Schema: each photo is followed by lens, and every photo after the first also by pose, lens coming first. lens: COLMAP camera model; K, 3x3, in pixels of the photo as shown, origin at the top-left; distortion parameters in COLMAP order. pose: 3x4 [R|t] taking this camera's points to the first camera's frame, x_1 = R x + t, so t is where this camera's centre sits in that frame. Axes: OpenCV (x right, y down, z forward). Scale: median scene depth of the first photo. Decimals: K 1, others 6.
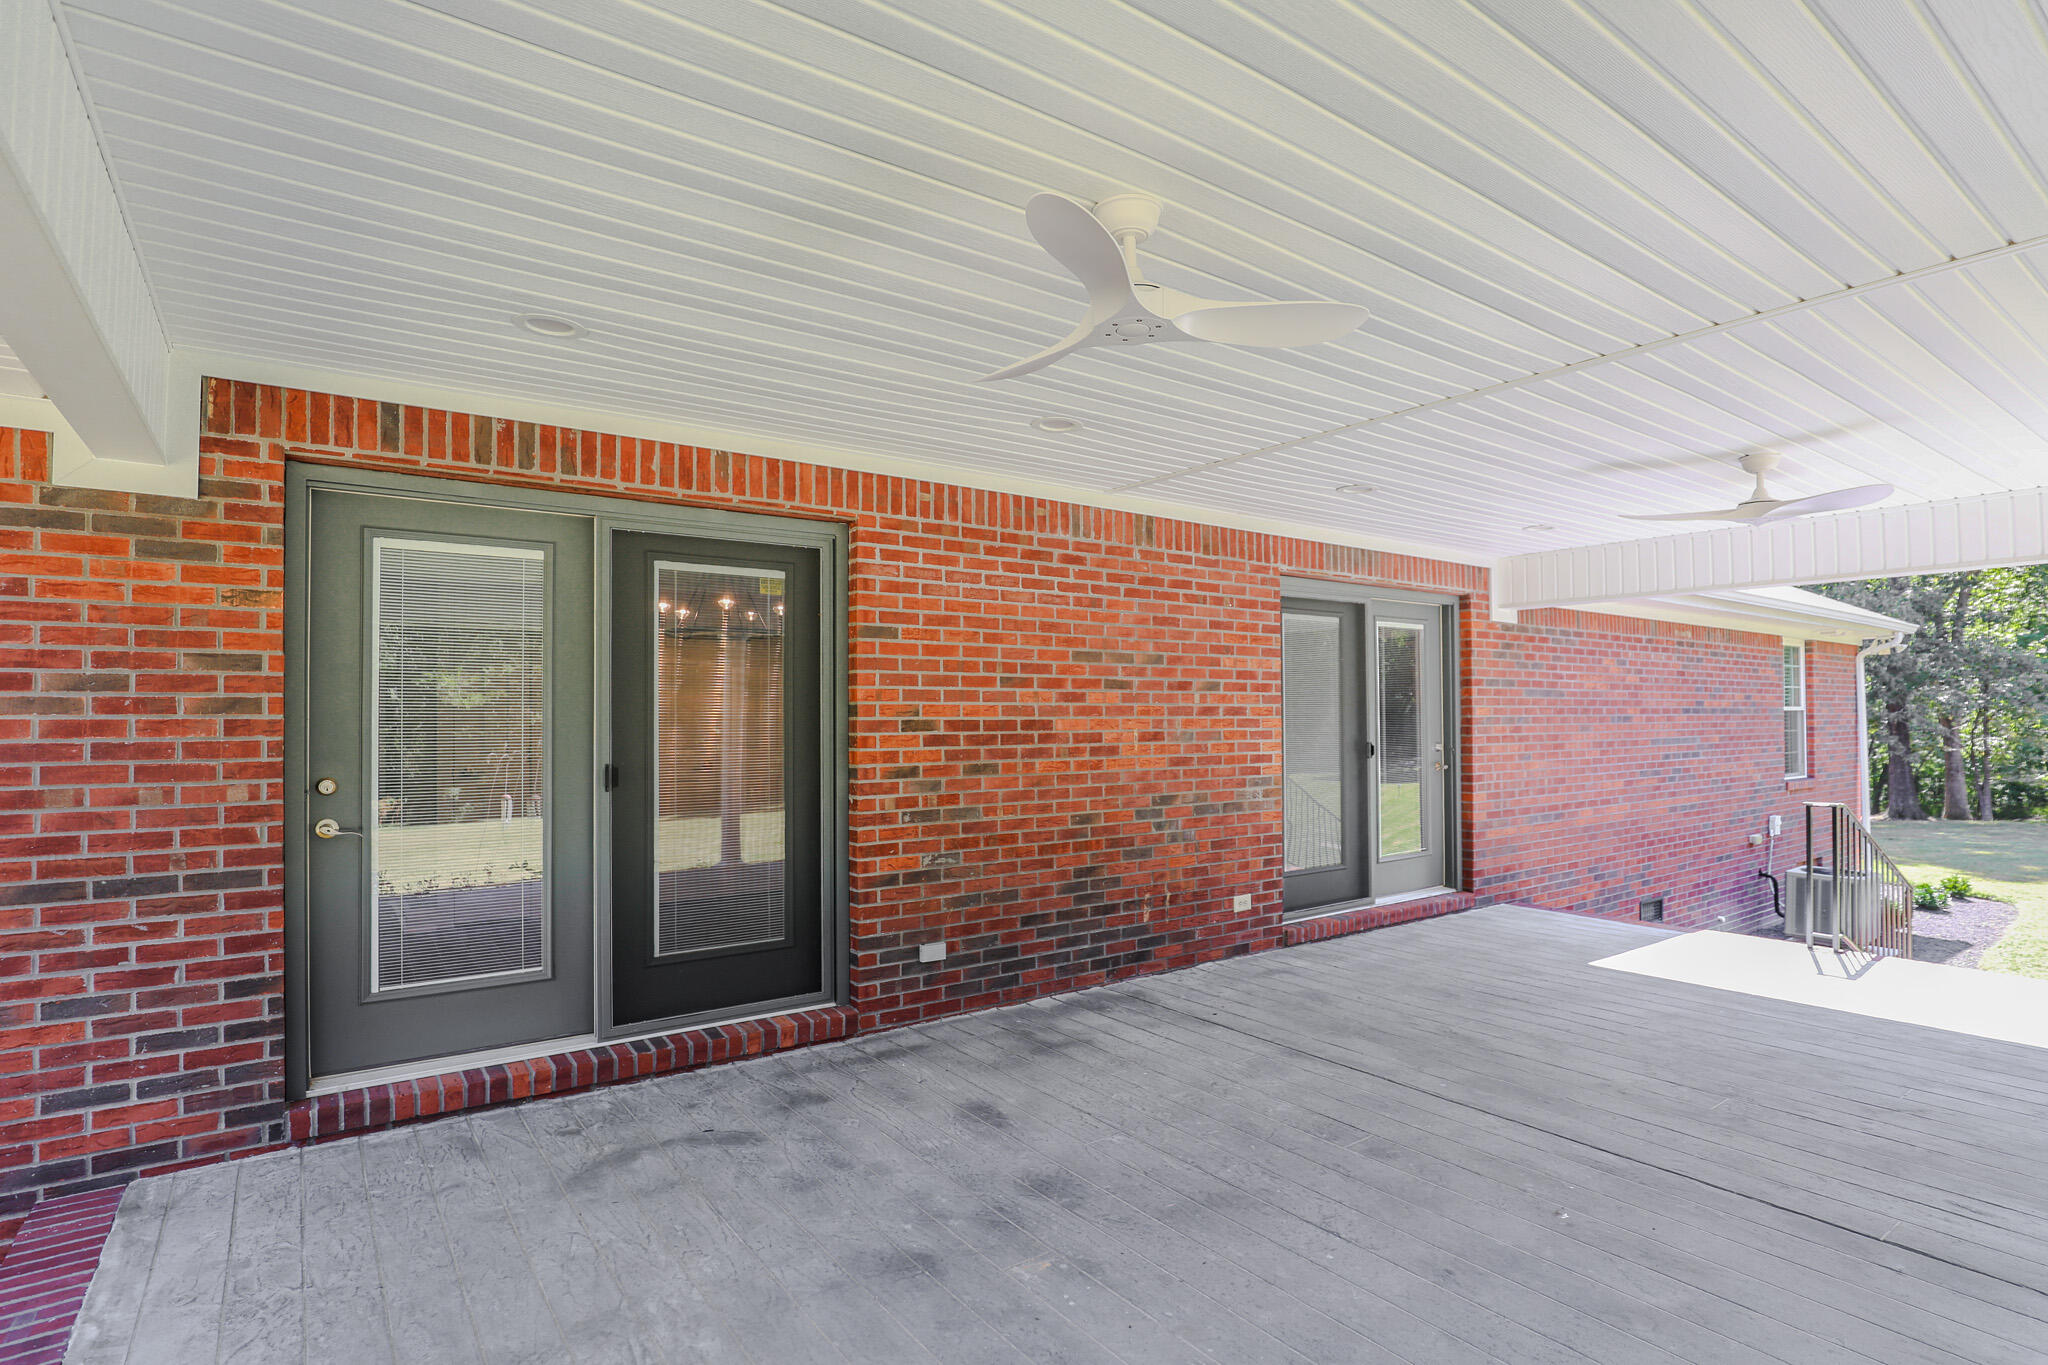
lens RADIAL K [[948.1, 0, 1039.4], [0, 948.1, 689.9], [0, 0, 1]] dist [-0.027847, 0.002592]
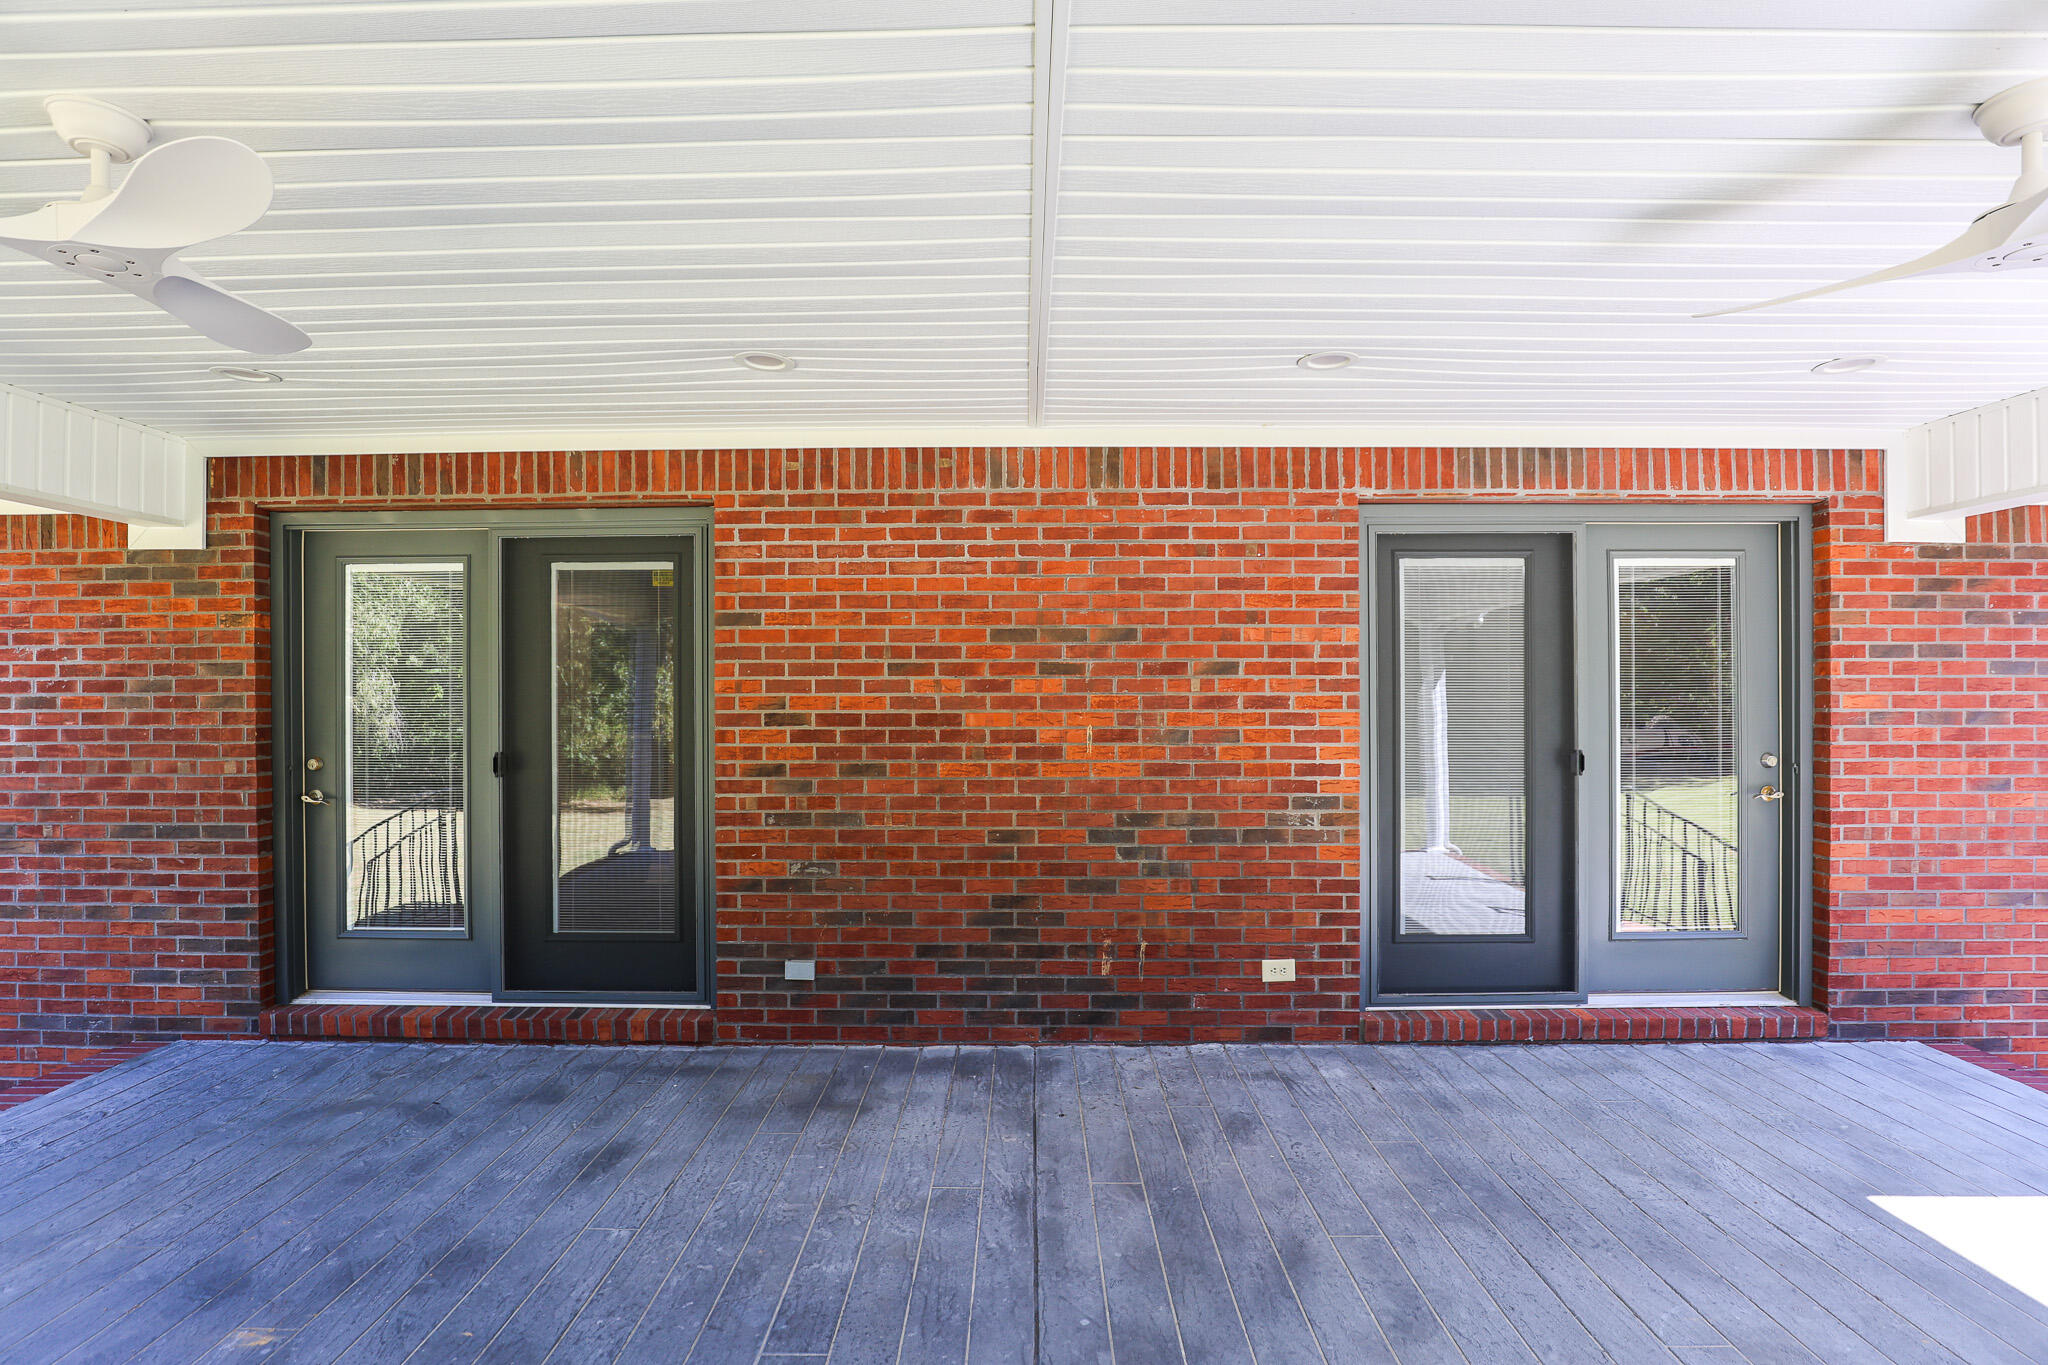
lens RADIAL K [[948.1, 0, 1019.4], [0, 948.1, 699.8], [0, 0, 1]] dist [-0.027847, 0.002592]
pose [[0.822107, -0.002490, -0.569327, 0.584697], [0.015951, 0.999699, 0.018661, 0.005307], [0.569109, -0.024423, 0.821899, 0.388395]]
